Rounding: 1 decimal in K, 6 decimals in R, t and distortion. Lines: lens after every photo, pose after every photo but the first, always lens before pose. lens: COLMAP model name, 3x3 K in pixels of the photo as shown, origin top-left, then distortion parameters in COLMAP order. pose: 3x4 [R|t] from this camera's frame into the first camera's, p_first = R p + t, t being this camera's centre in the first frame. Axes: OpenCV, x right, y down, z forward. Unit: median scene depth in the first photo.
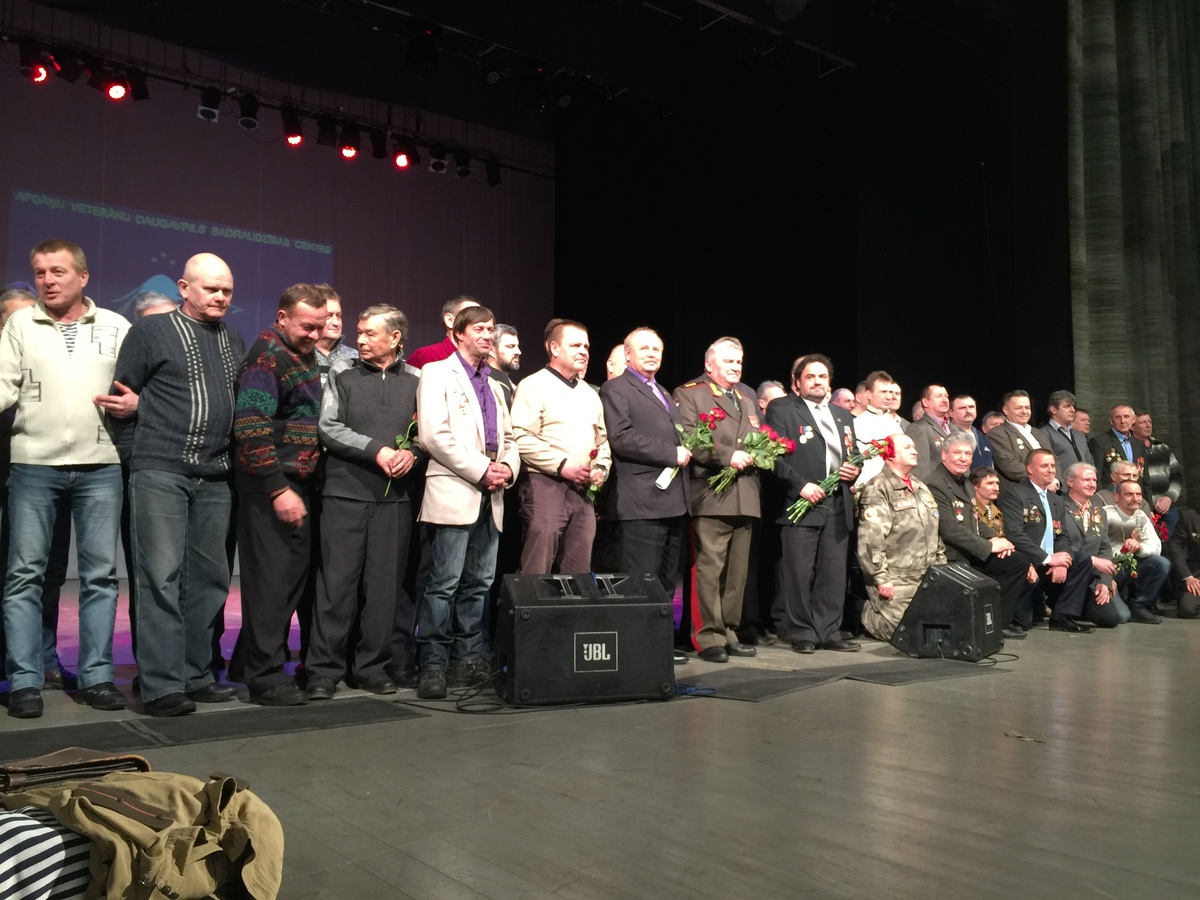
lens RADIAL K [[1013.4, 0, 606.6], [0, 1013.4, 453.2], [0, 0, 1]] dist [0.061620, -0.083648]
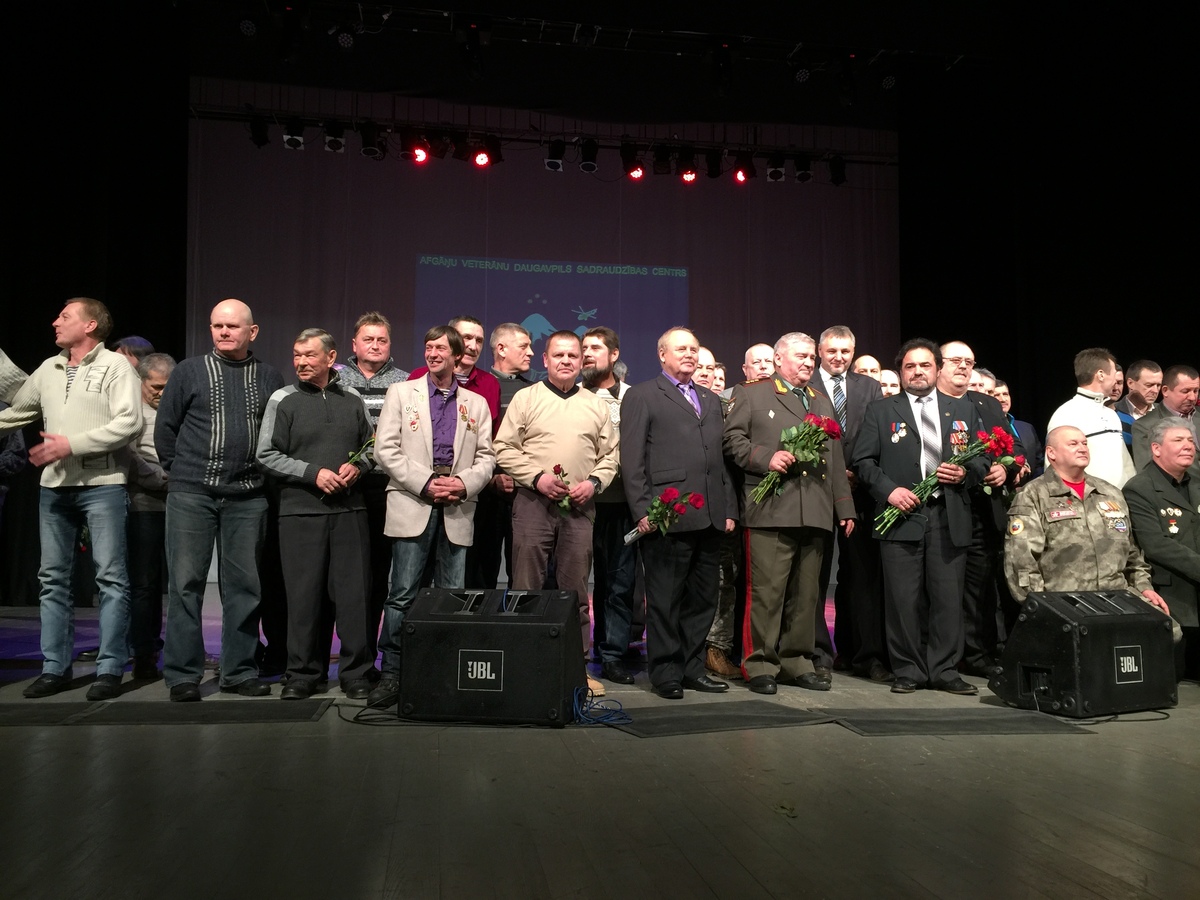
lens RADIAL K [[1013.4, 0, 597.3], [0, 1013.4, 447.7], [0, 0, 1]] dist [0.061620, -0.083648]
pose [[0.881518, -0.039650, -0.470483, 0.371253], [0.031170, 0.999181, -0.025804, 0.008171], [0.471121, 0.008082, 0.882032, 0.131947]]
